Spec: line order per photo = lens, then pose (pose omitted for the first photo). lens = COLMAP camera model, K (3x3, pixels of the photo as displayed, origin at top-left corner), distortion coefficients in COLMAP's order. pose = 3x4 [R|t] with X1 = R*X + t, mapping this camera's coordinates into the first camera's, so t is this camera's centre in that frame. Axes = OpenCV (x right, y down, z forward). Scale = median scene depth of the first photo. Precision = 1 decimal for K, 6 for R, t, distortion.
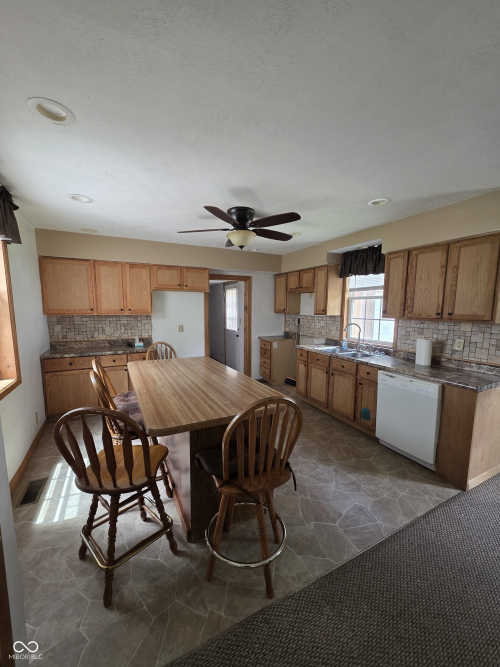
lens RADIAL K [[266.2, 0, 247.2], [0, 266.2, 333.2], [0, 0, 1]] dist [-0.001077, -0.000371]
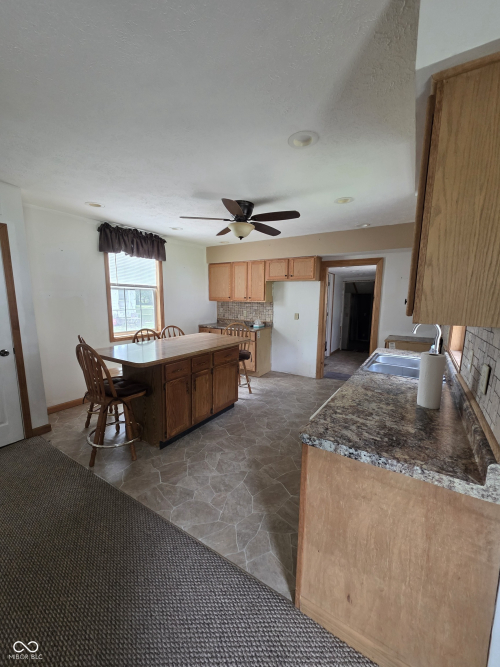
lens RADIAL K [[265.5, 0, 248.3], [0, 265.5, 337.5], [0, 0, 1]] dist [0.001514, 0.000371]
pose [[0.514357, 0.132965, -0.847205, 0.725176], [-0.090097, 0.990818, 0.100804, -0.029853], [0.852830, 0.024482, 0.521614, 0.357745]]
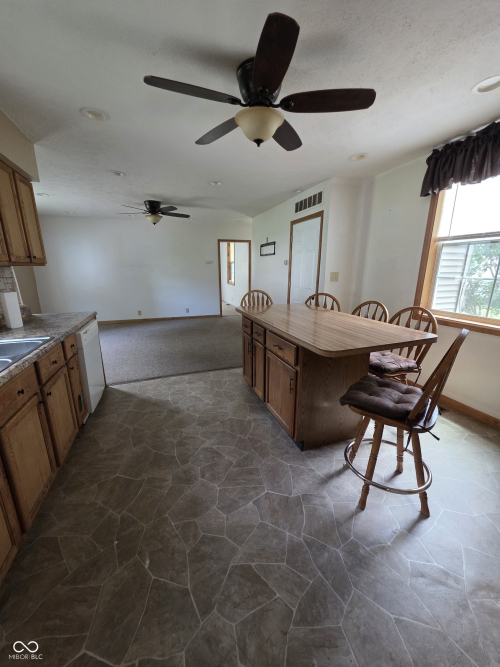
lens RADIAL K [[265.5, 0, 248.3], [0, 265.5, 337.5], [0, 0, 1]] dist [0.001514, 0.000371]
pose [[-0.990838, -0.037002, 0.129886, -0.073760], [0.010370, 0.938051, 0.346341, -0.090059], [-0.134655, 0.344514, -0.929074, 1.305838]]
